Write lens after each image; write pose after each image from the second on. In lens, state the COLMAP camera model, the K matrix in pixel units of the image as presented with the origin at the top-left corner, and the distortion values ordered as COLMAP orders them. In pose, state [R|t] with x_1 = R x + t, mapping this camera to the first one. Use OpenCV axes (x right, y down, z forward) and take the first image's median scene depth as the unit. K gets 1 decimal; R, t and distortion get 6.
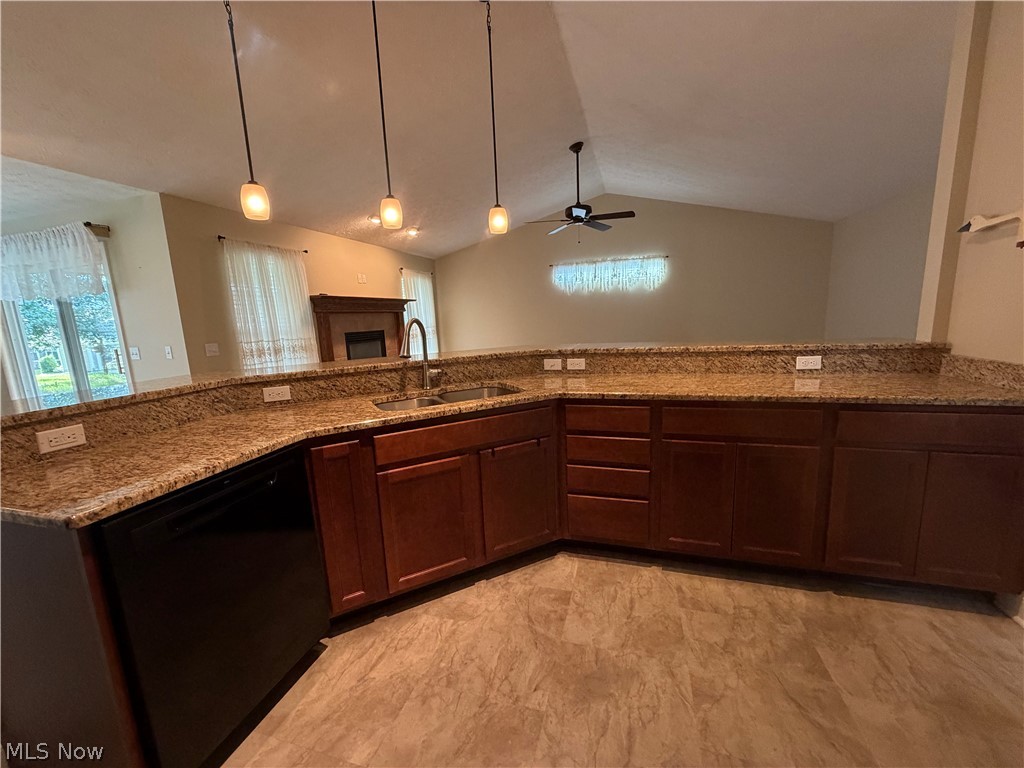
lens RADIAL K [[407.3, 0, 508.7], [0, 407.3, 386.5], [0, 0, 1]] dist [0.000001, -0.000405]
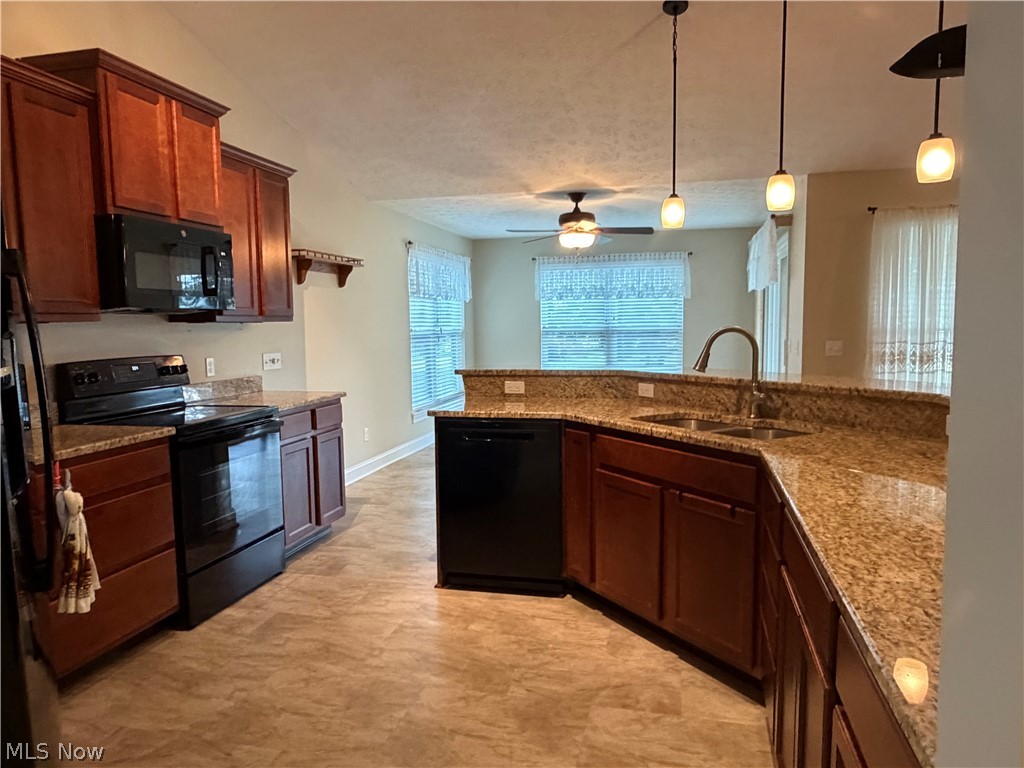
lens RADIAL K [[699.9, 0, 516.5], [0, 699.9, 386.5], [0, 0, 1]] dist [0.000717, 0.004200]
pose [[0.053284, 0.134315, -0.989505, 1.385168], [-0.160535, 0.979176, 0.124268, -0.185534], [0.985591, 0.152229, 0.073736, 0.577929]]
